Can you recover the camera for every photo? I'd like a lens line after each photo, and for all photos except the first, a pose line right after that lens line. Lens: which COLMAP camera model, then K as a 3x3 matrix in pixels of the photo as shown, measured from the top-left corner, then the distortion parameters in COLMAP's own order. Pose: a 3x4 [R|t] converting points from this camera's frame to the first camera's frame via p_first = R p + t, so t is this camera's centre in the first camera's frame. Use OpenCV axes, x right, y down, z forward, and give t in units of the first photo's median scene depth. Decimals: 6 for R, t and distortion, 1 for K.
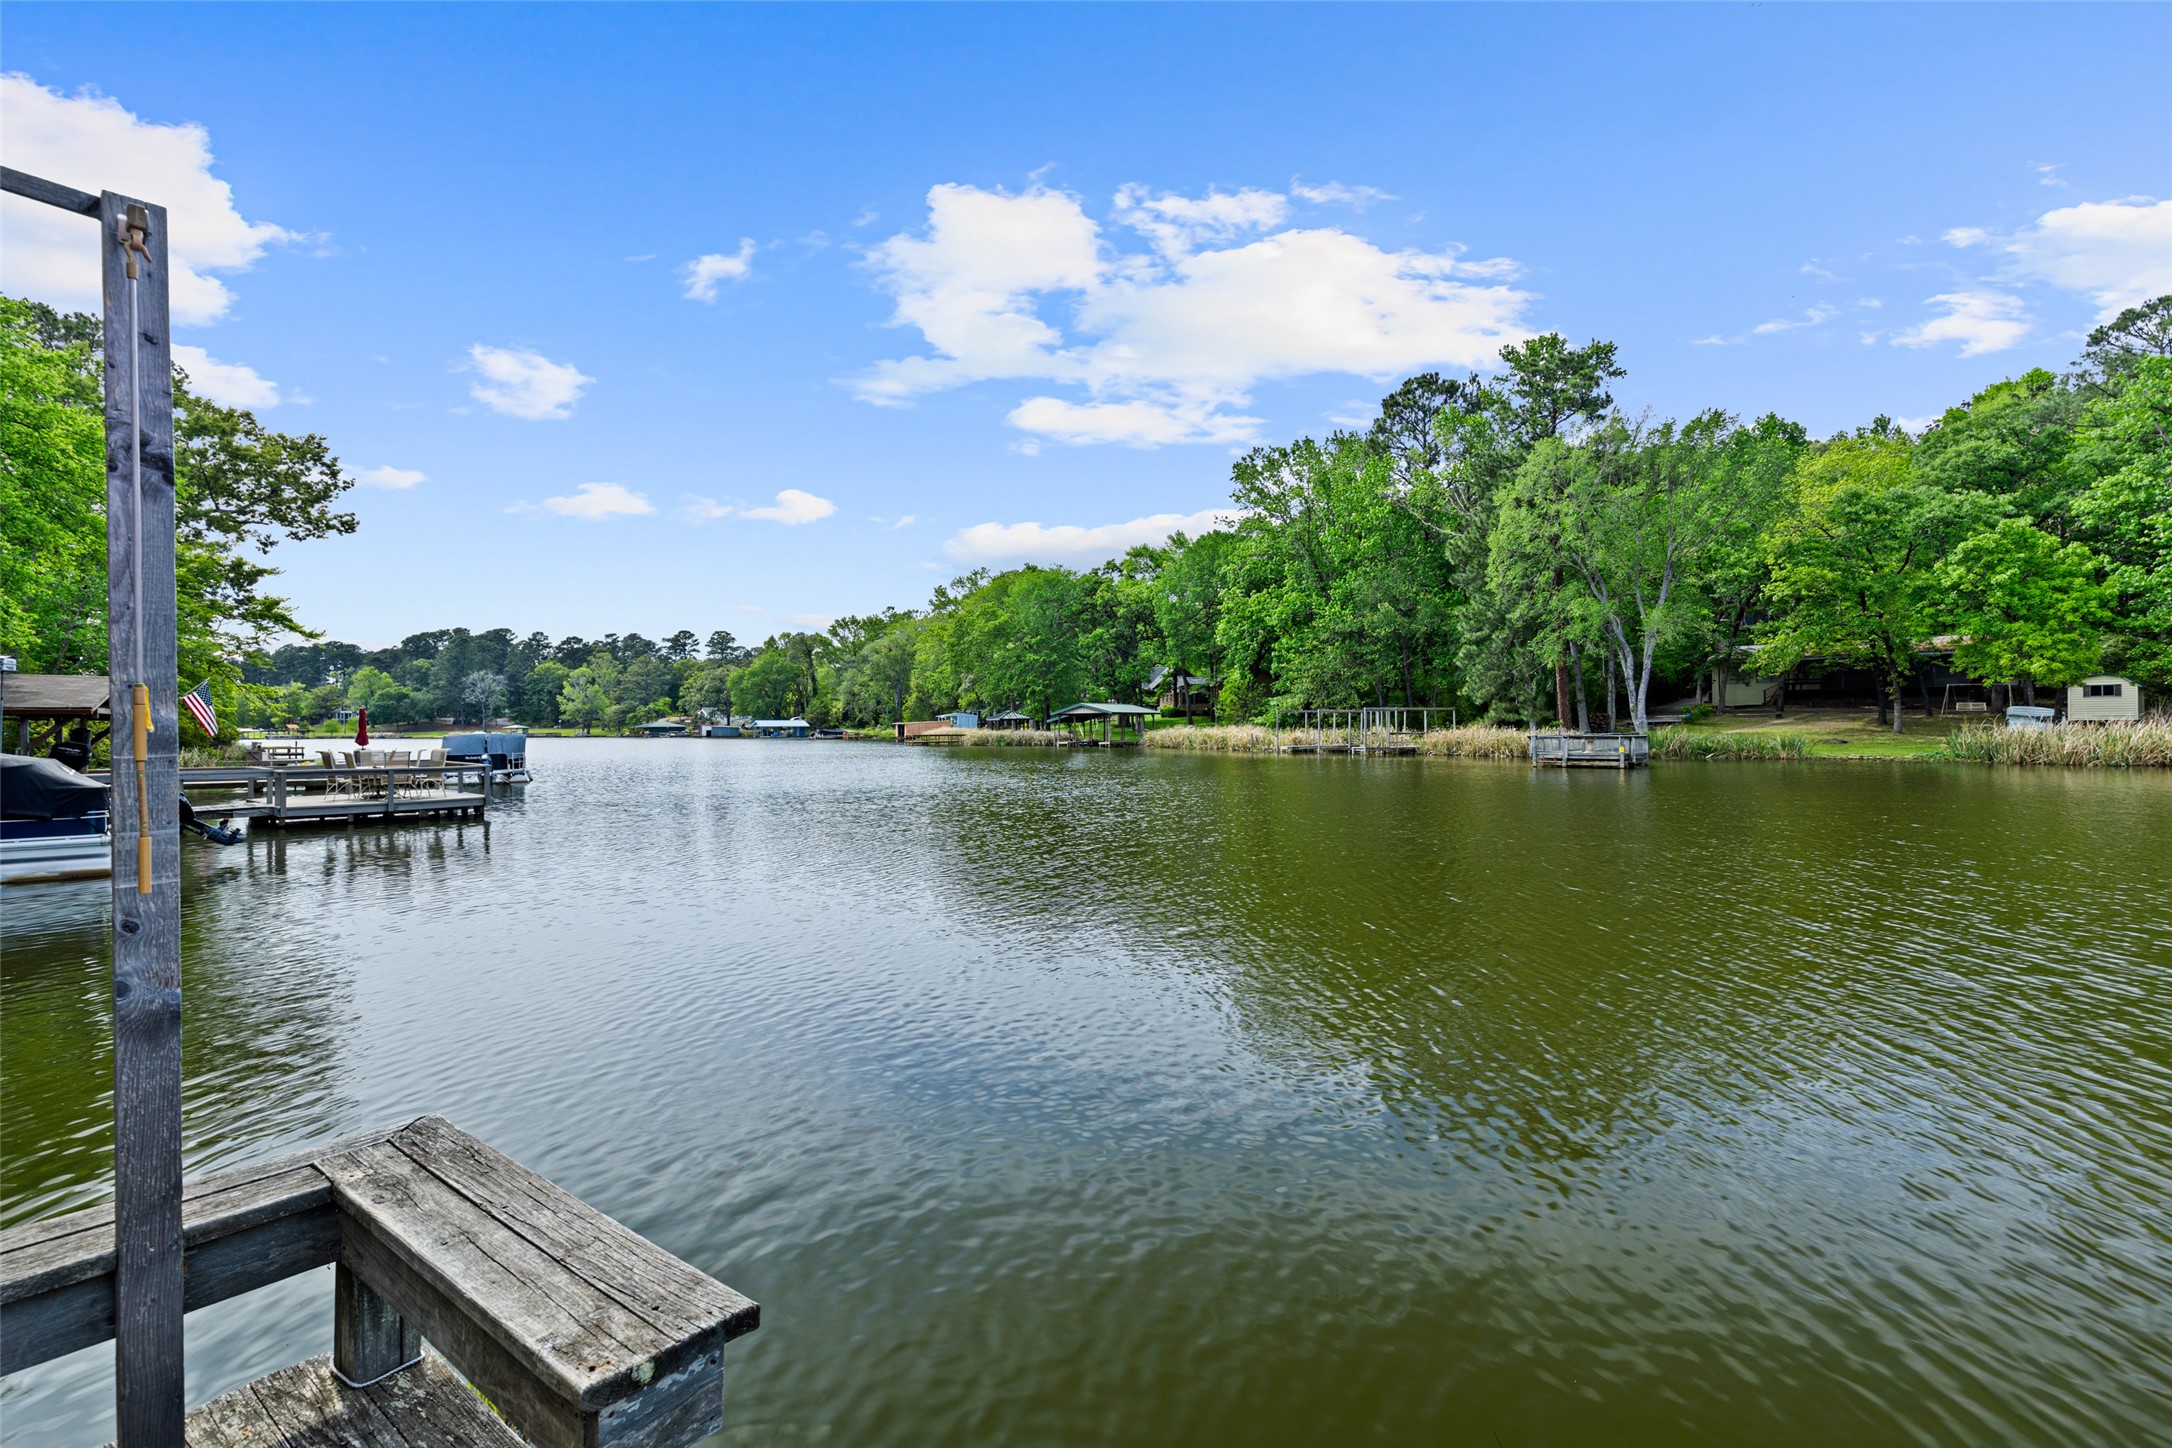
lens RADIAL K [[976.4, 0, 1087.2], [0, 976.4, 725.8], [0, 0, 1]] dist [0.003470, -0.000094]
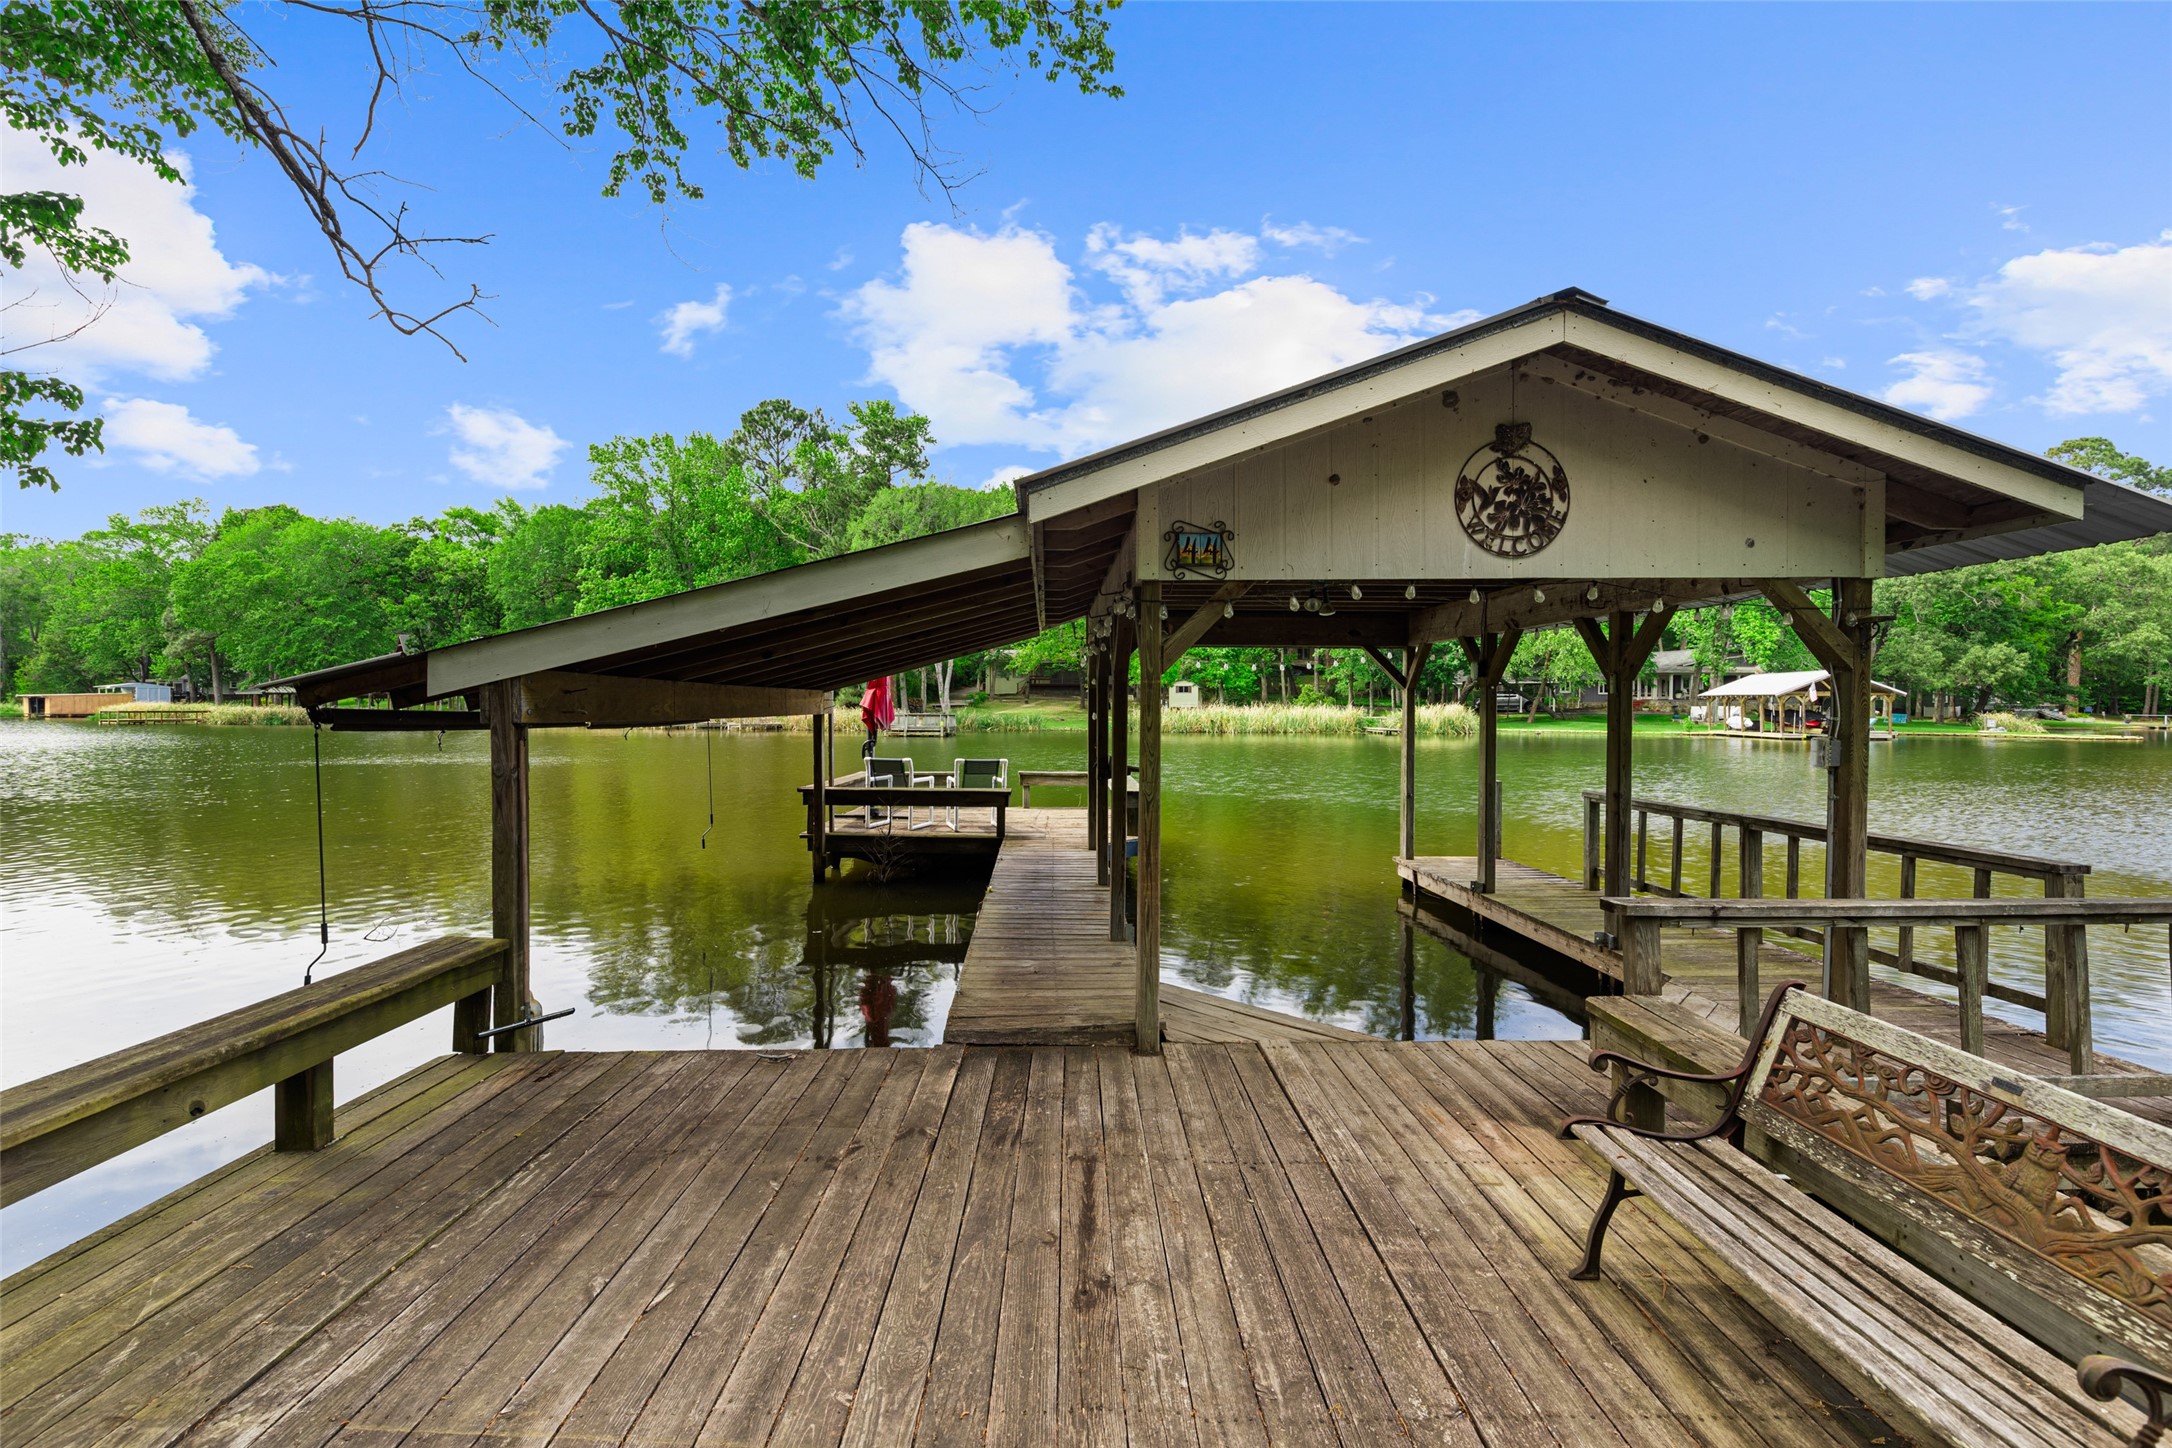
lens RADIAL K [[976.4, 0, 1078.9], [0, 976.4, 720.8], [0, 0, 1]] dist [0.003470, -0.000094]
pose [[0.780301, 0.000174, 0.625404, -0.093343], [-0.010018, 0.999875, 0.012221, -0.000220], [-0.625324, -0.015802, 0.780205, -0.118677]]
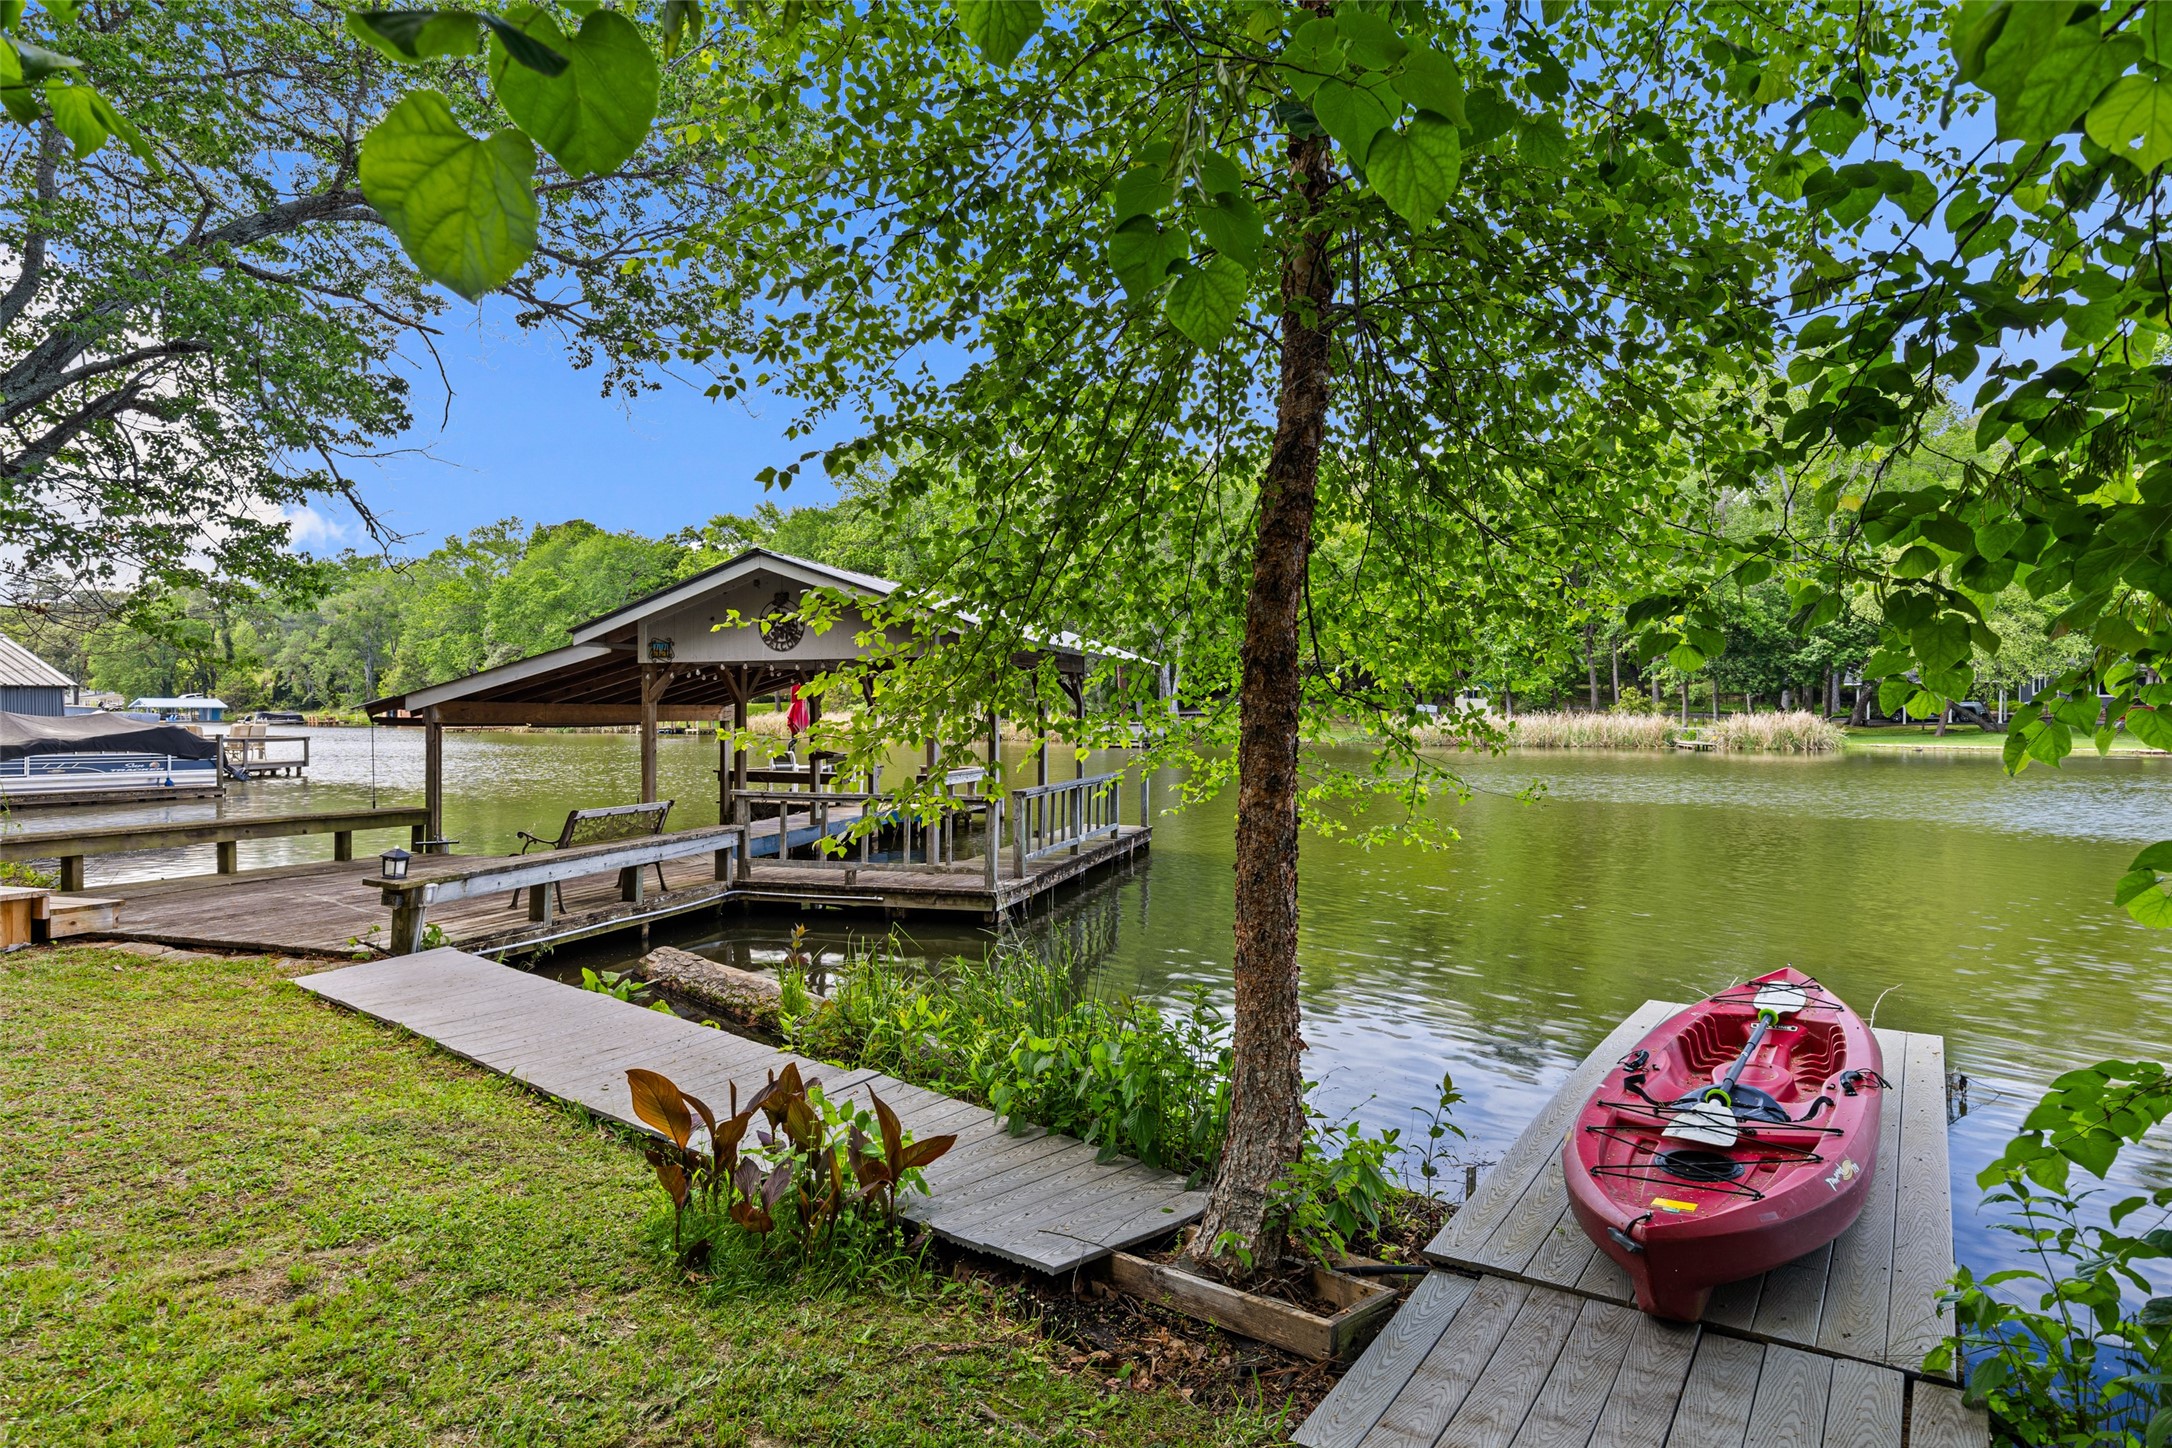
lens RADIAL K [[1202.9, 0, 1069.4], [0, 1202.9, 734.3], [0, 0, 1]] dist [0.014292, -0.000021]
pose [[0.934167, 0.002372, 0.356828, -0.064125], [-0.008949, 0.999819, 0.016782, -0.000995], [-0.356723, -0.018870, 0.934019, -0.237495]]
